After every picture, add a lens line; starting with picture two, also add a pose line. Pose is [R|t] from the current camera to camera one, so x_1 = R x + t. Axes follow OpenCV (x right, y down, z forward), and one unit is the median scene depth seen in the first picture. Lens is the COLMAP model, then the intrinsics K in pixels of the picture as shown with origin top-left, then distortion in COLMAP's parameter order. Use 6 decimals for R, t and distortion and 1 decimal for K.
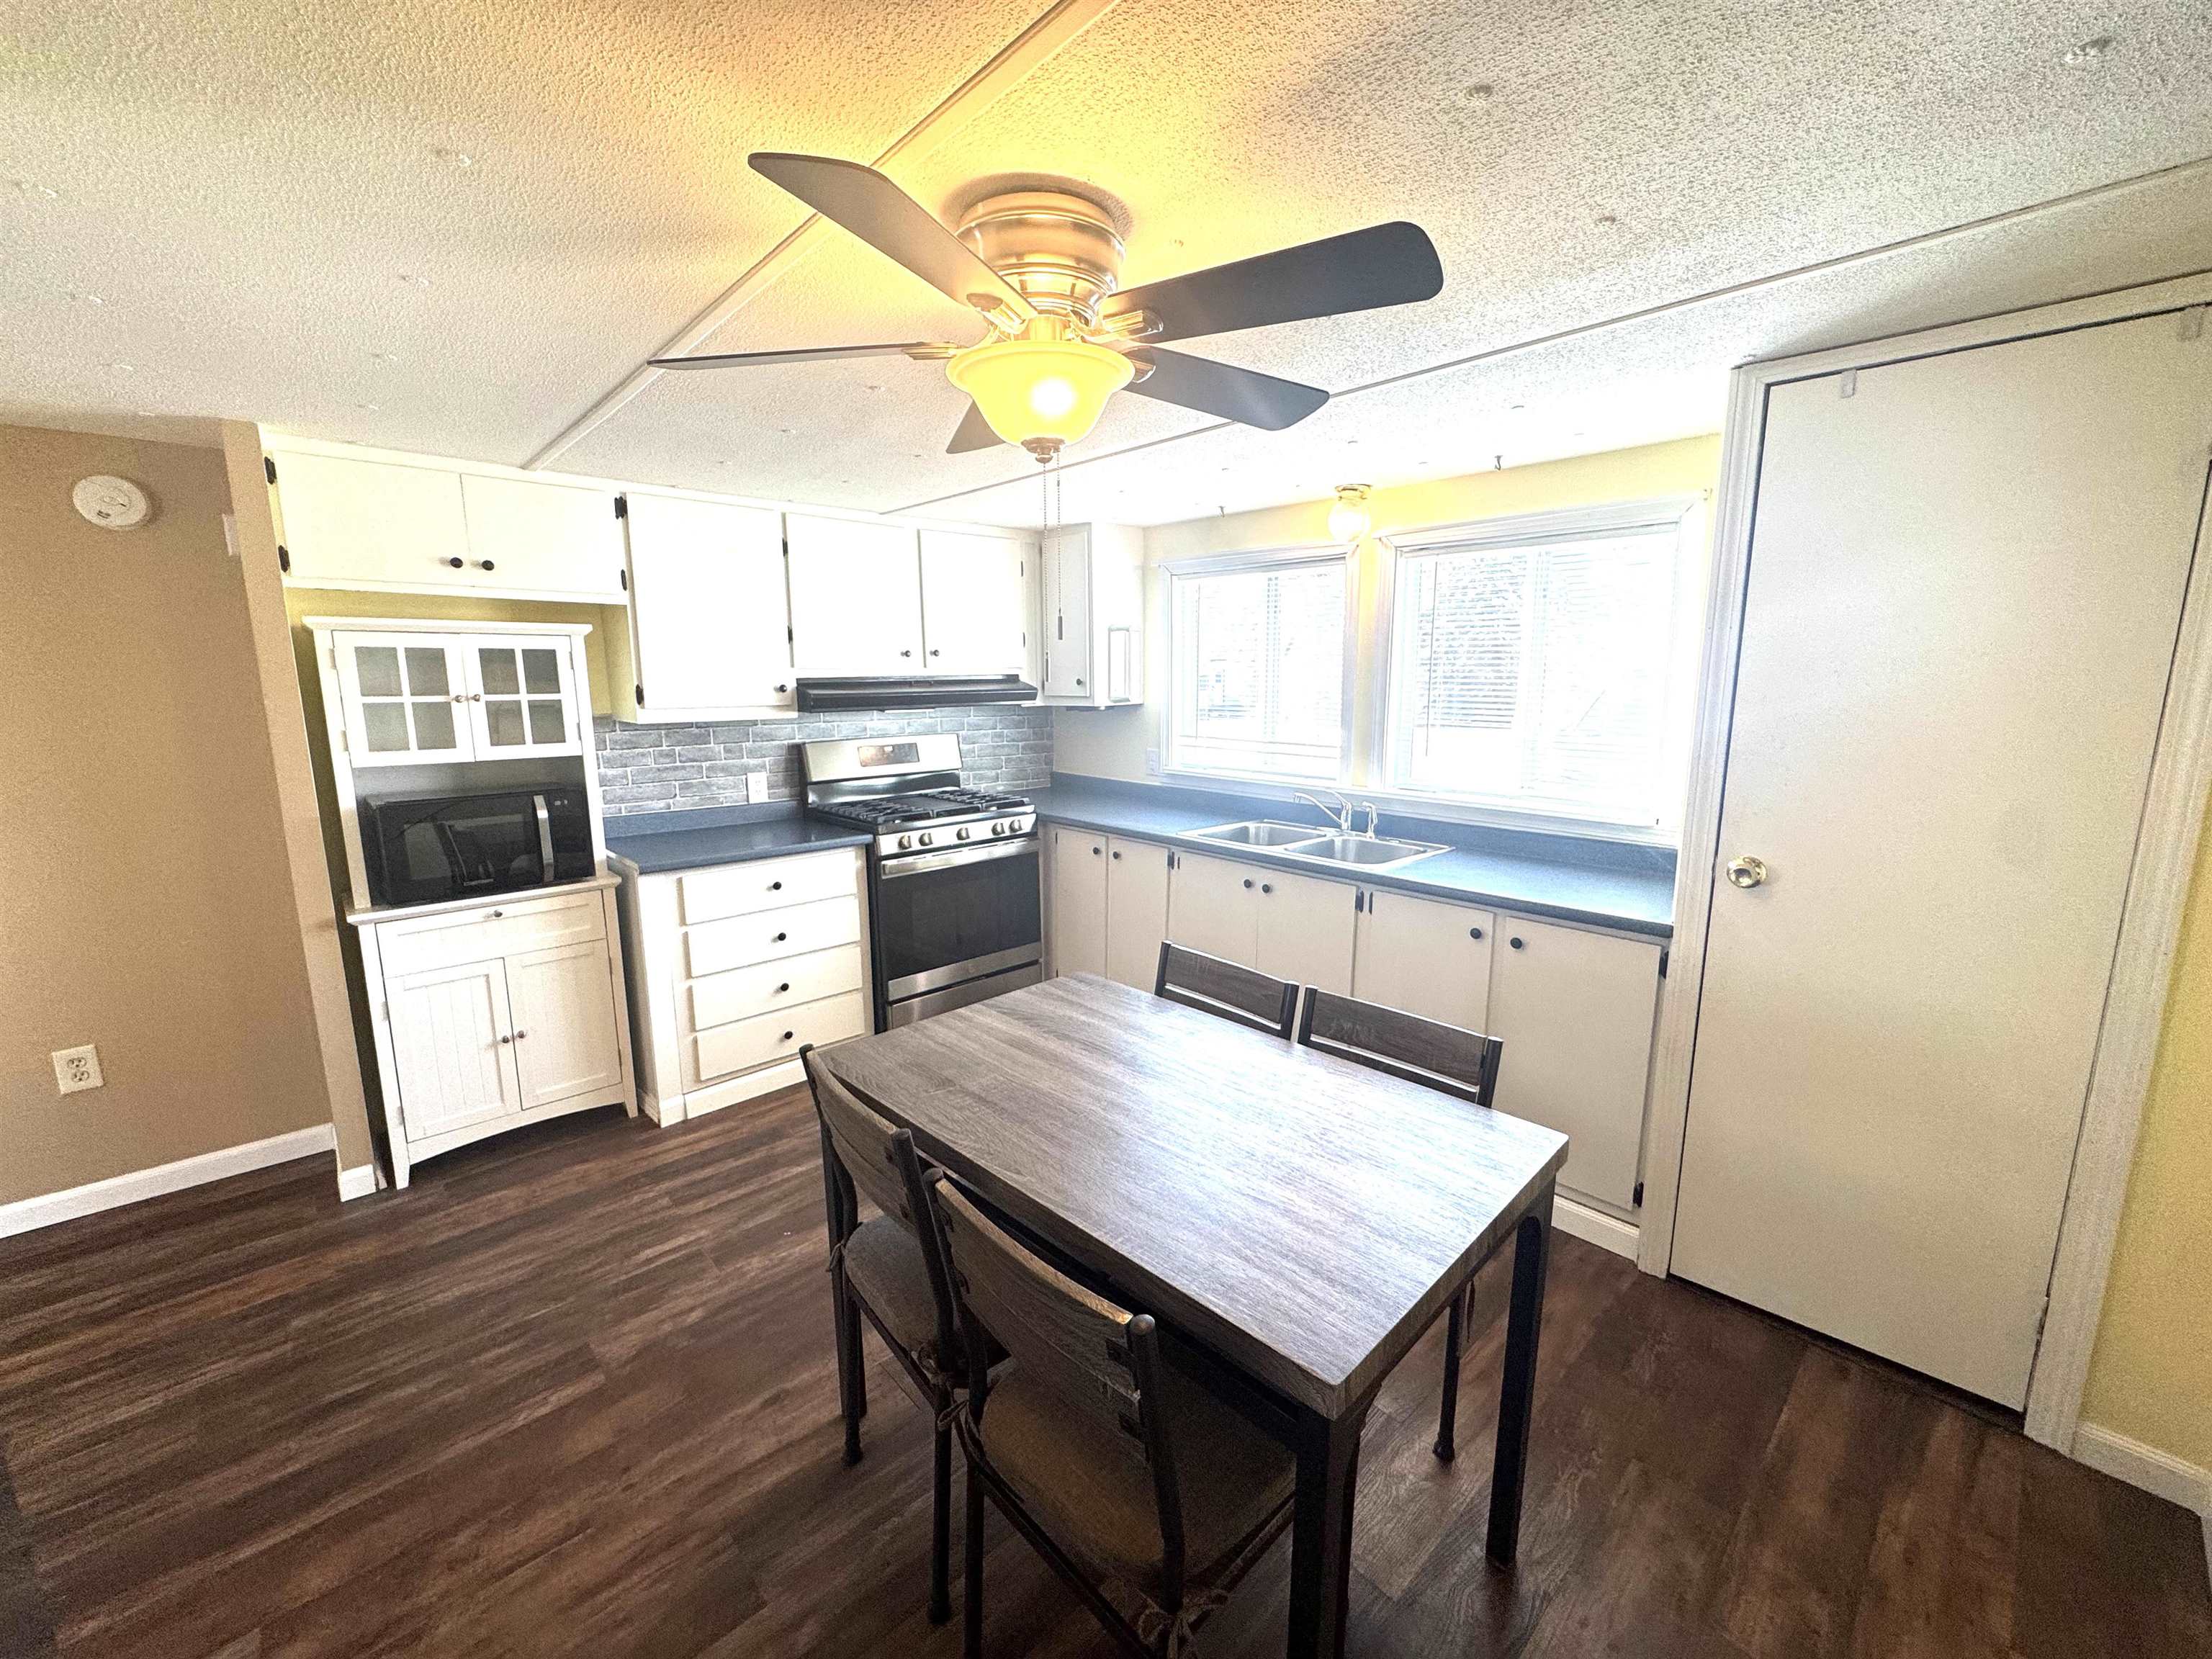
lens RADIAL K [[885.7, 0, 1104.9], [0, 885.7, 830.9], [0, 0, 1]] dist [-0.004131, 0.000096]
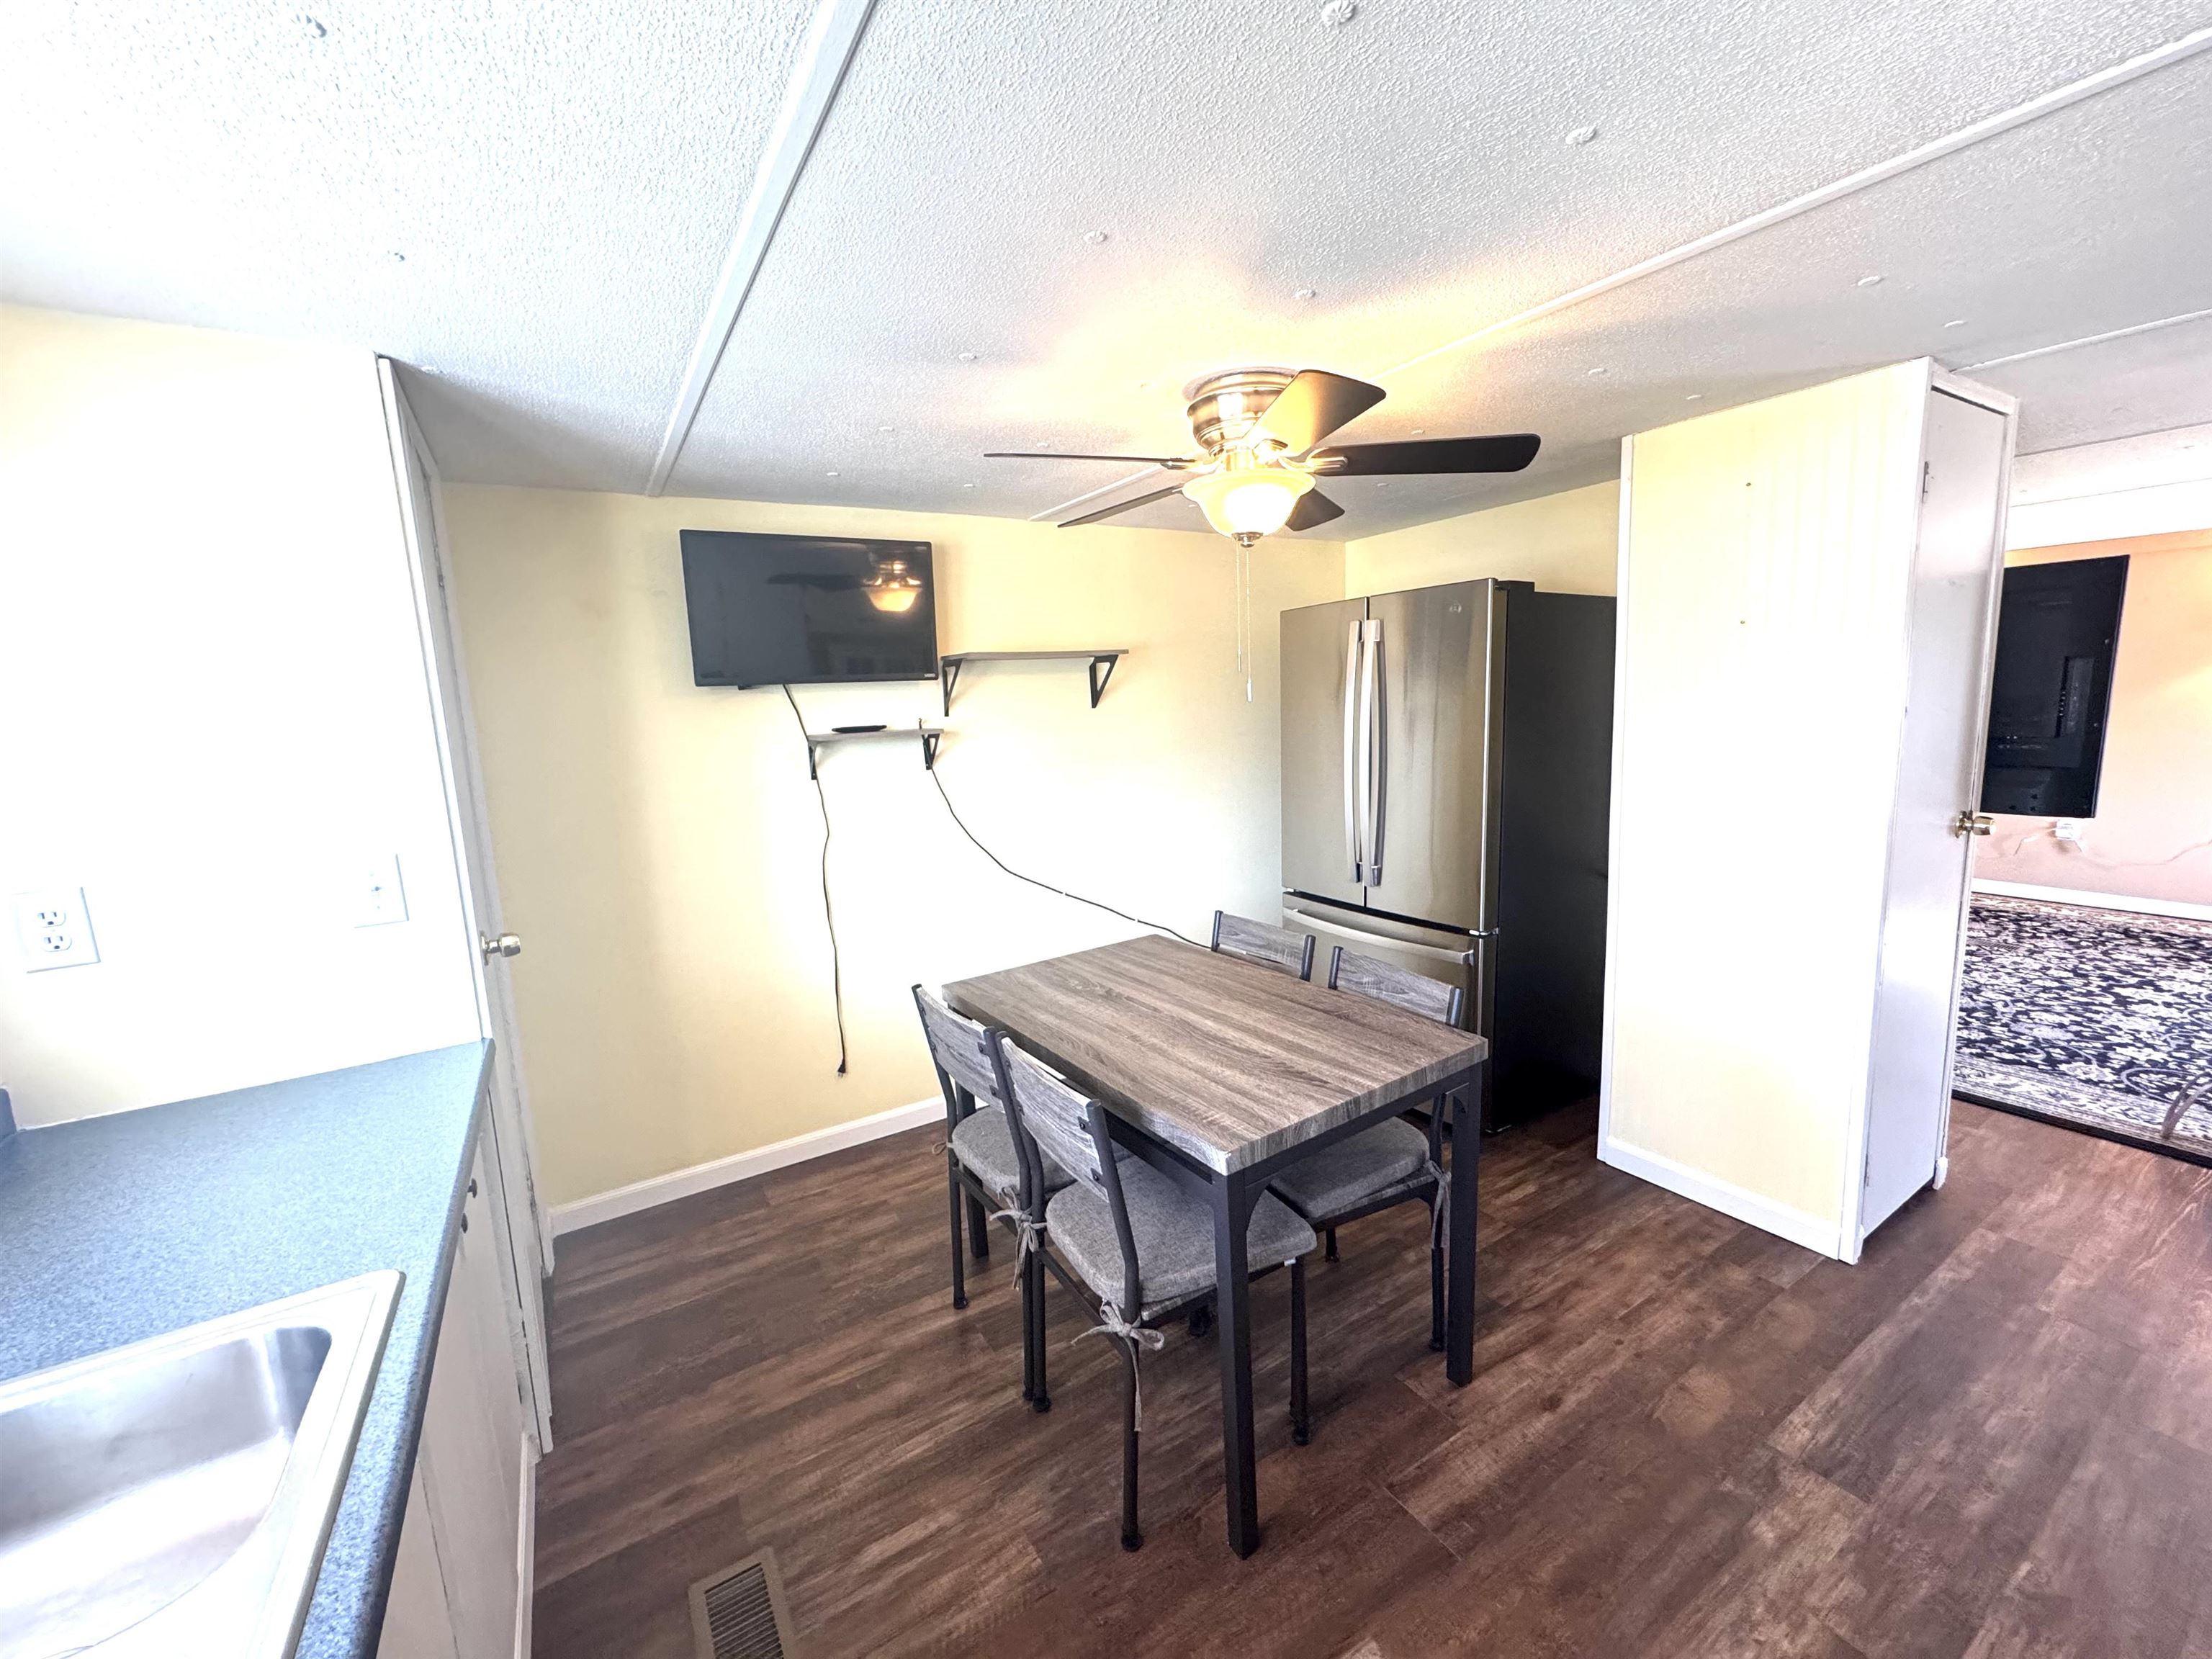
lens RADIAL K [[885.7, 0, 1102.8], [0, 885.7, 829.1], [0, 0, 1]] dist [-0.004131, 0.000096]
pose [[-0.979623, 0.013395, 0.200398, -0.088064], [0.076724, 0.947060, 0.311754, -0.344439], [-0.185613, 0.320777, -0.928789, 1.923974]]
